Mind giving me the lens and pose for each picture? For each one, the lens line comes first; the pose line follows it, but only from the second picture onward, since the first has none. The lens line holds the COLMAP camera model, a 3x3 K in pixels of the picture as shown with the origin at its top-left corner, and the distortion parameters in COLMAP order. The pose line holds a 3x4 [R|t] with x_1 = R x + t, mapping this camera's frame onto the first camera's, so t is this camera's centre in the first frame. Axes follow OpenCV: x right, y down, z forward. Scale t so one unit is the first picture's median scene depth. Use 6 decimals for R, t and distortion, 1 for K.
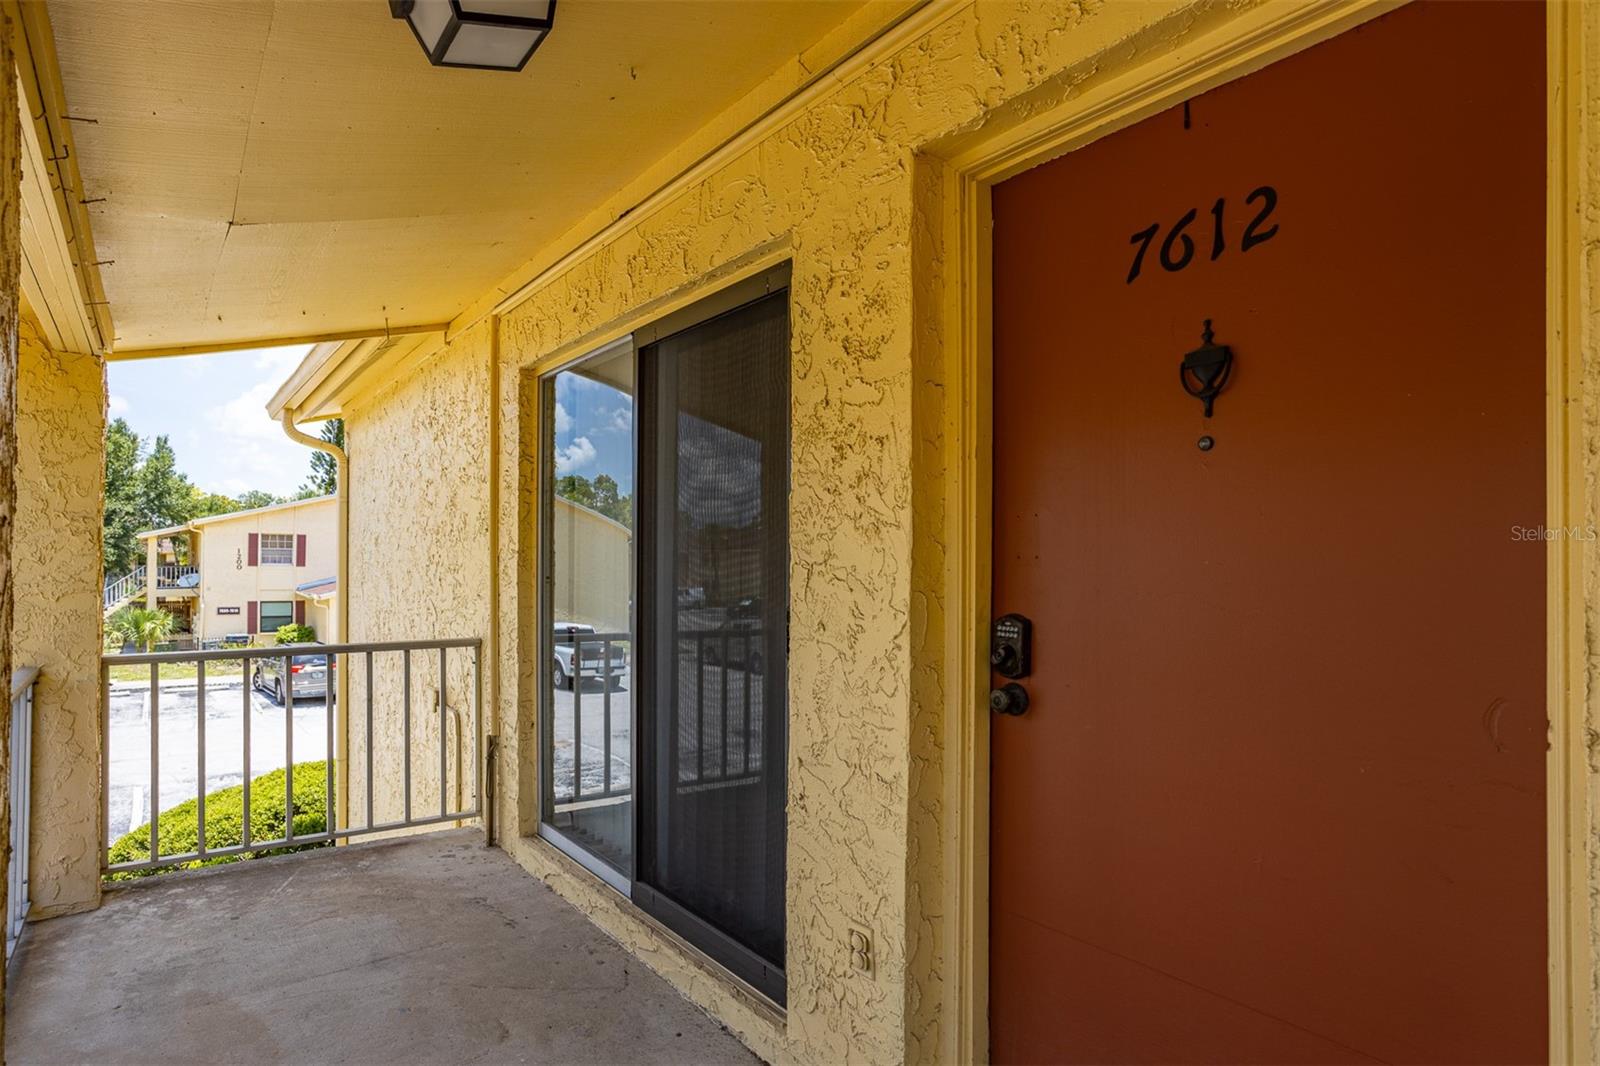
lens RADIAL K [[880.6, 0, 685.5], [0, 880.6, 536.1], [0, 0, 1]] dist [-0.058028, 0.035176]
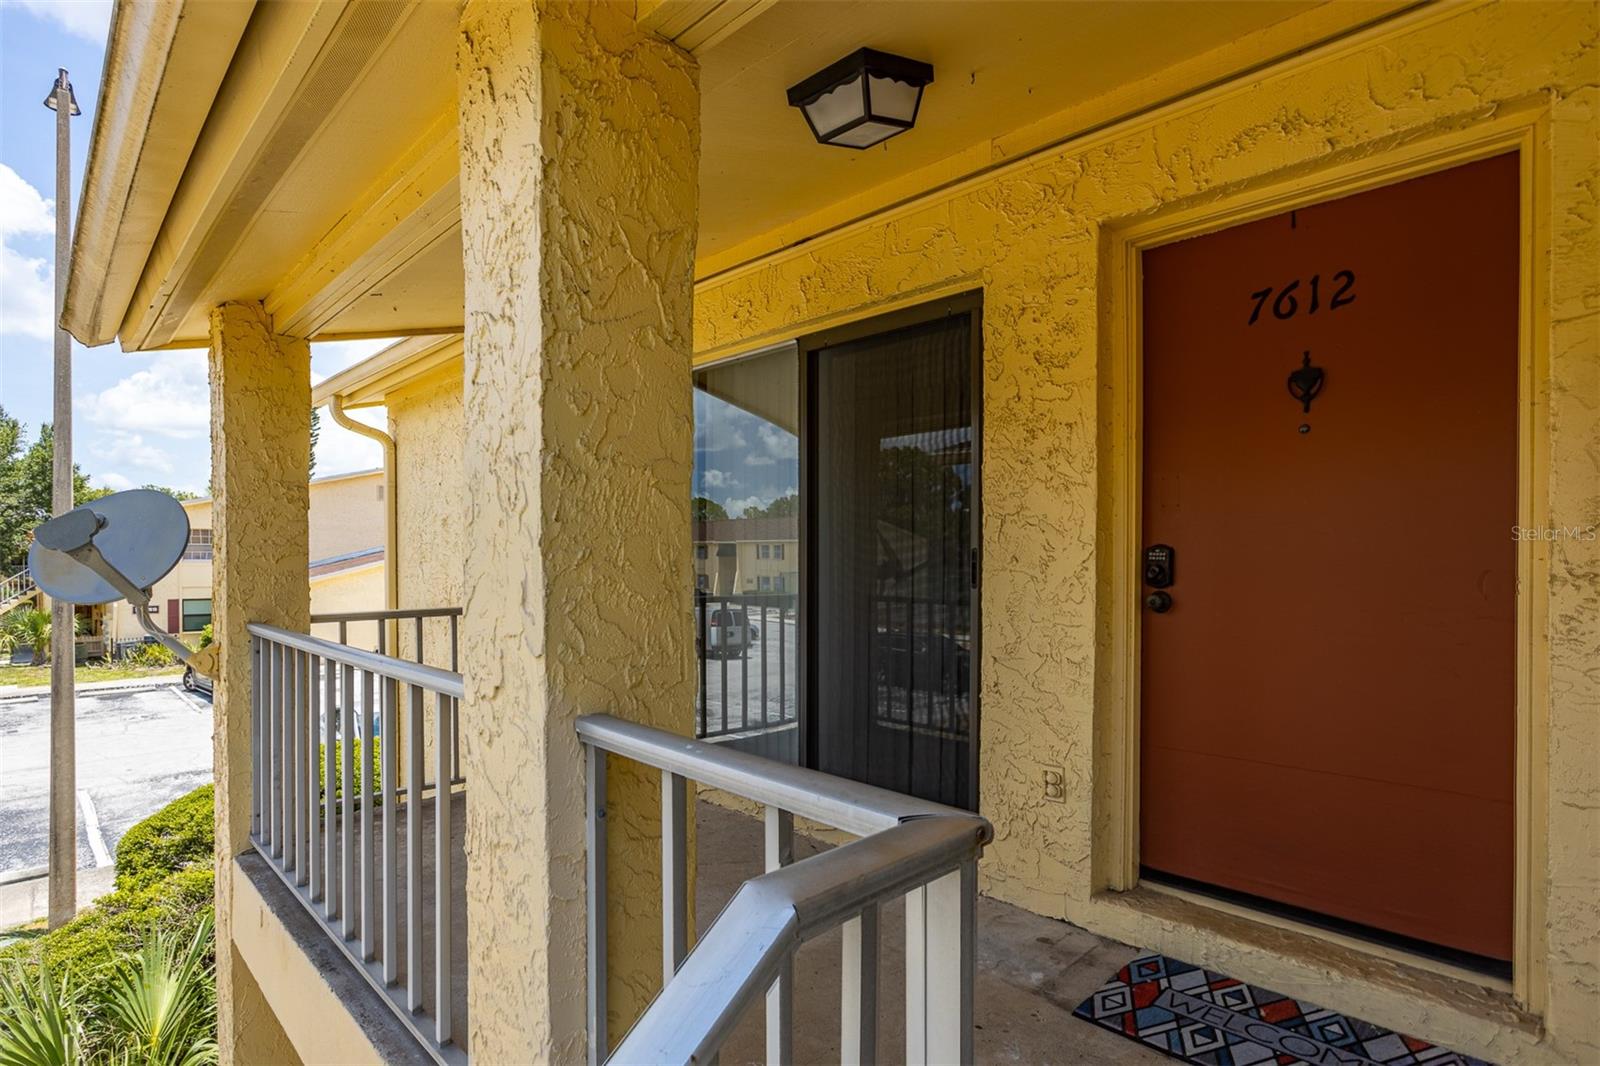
lens RADIAL K [[906.6, 0, 669.8], [0, 906.6, 568.3], [0, 0, 1]] dist [-0.056699, 0.030116]
pose [[0.980926, -0.009645, 0.194144, -0.654546], [0.004667, 0.999649, 0.026077, 0.076815], [-0.194327, -0.024674, 0.980626, -0.289691]]
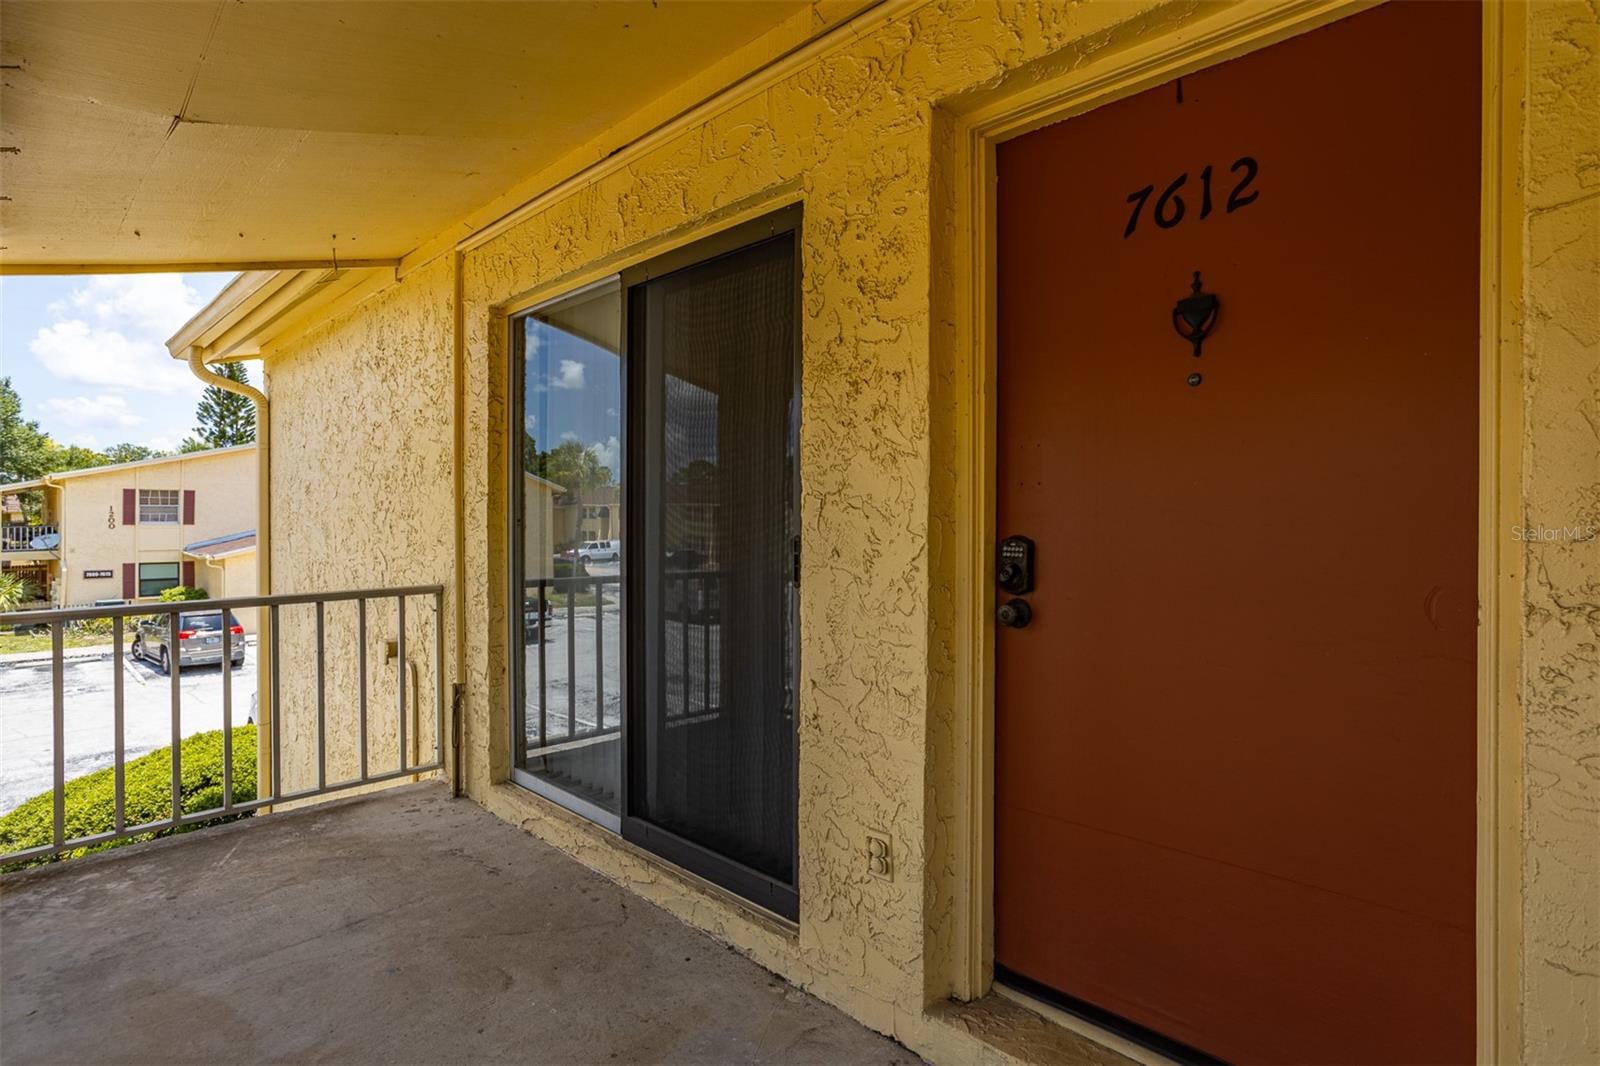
lens RADIAL K [[834.5, 0, 771.1], [0, 834.5, 511.5], [0, 0, 1]] dist [-0.050519, 0.032579]
pose [[0.974427, -0.003301, 0.224680, -0.143973], [0.000319, 0.999911, 0.013309, 0.039532], [-0.224704, -0.012897, 0.974342, 0.045406]]
